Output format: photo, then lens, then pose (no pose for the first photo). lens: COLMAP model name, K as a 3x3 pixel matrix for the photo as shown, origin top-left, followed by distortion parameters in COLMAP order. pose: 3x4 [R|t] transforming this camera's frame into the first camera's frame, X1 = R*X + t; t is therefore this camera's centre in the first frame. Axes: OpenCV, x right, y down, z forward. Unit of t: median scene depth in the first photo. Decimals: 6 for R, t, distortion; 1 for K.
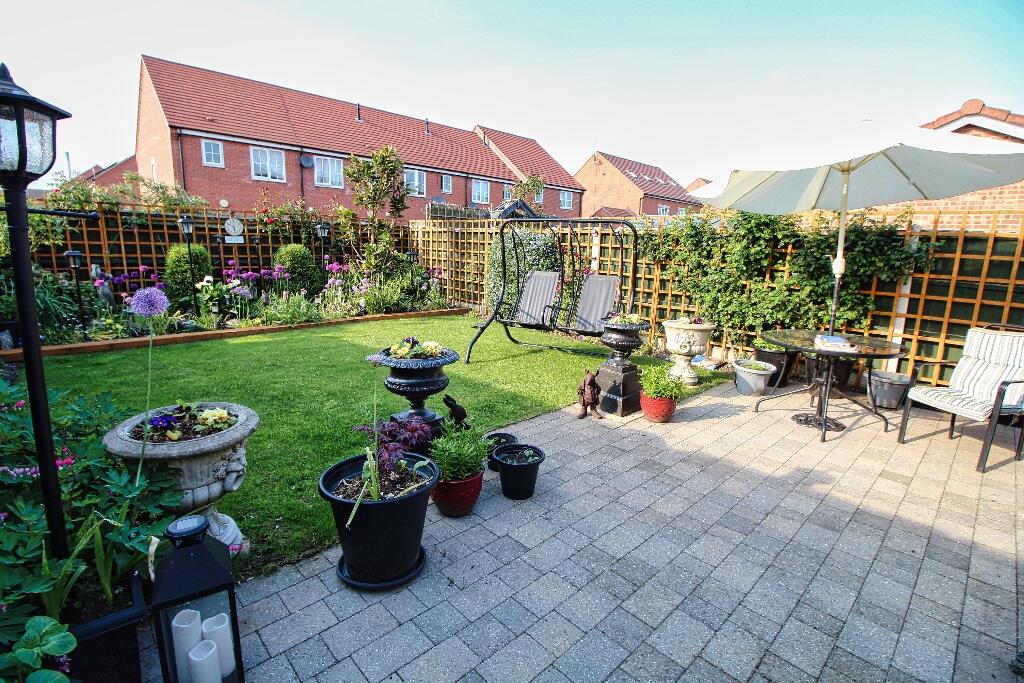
lens RADIAL K [[472.8, 0, 514.8], [0, 472.8, 340.5], [0, 0, 1]] dist [-0.011470, -0.005815]
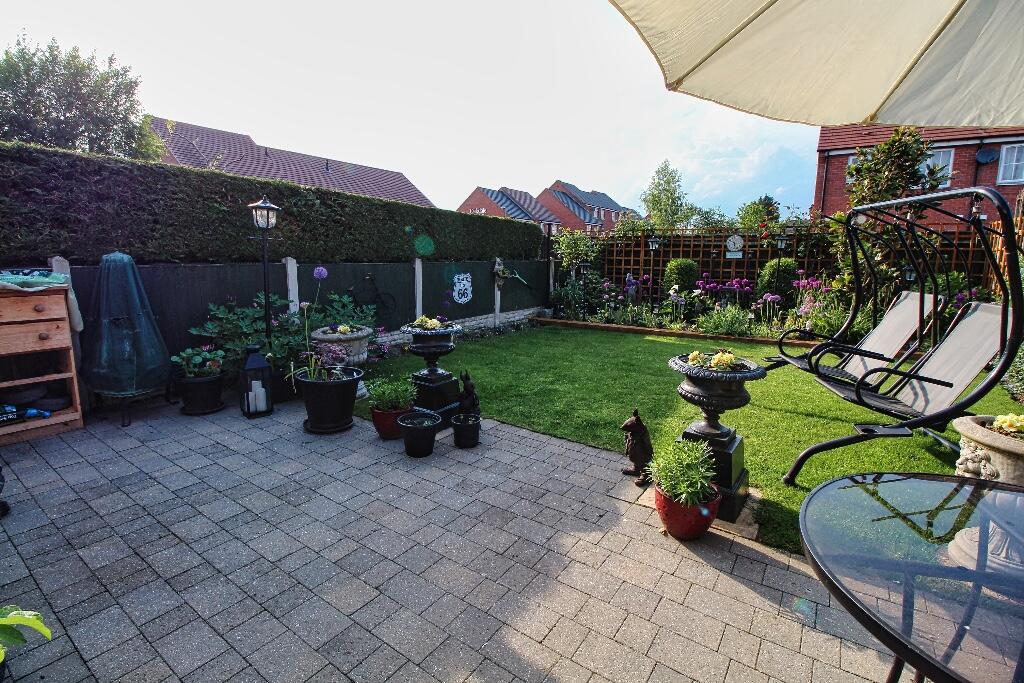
lens RADIAL K [[472.8, 0, 510.3], [0, 472.8, 340.6], [0, 0, 1]] dist [-0.011470, -0.005815]
pose [[0.197365, 0.147556, -0.969162, 0.439025], [-0.191885, 0.975299, 0.109414, -0.048185], [0.961367, 0.164373, 0.220803, 0.343498]]
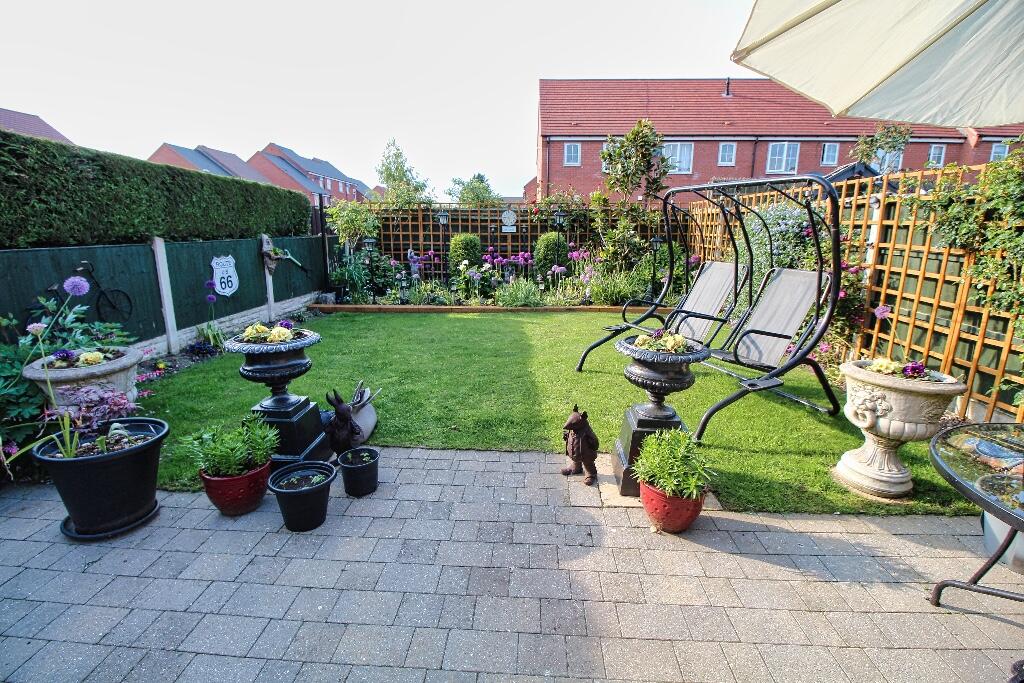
lens RADIAL K [[472.8, 0, 512.5], [0, 472.8, 340.4], [0, 0, 1]] dist [-0.011470, -0.005815]
pose [[0.687073, 0.140585, -0.712858, 0.302370], [-0.126553, 0.989261, 0.073120, -0.037612], [0.715483, 0.039976, 0.697486, 0.251985]]
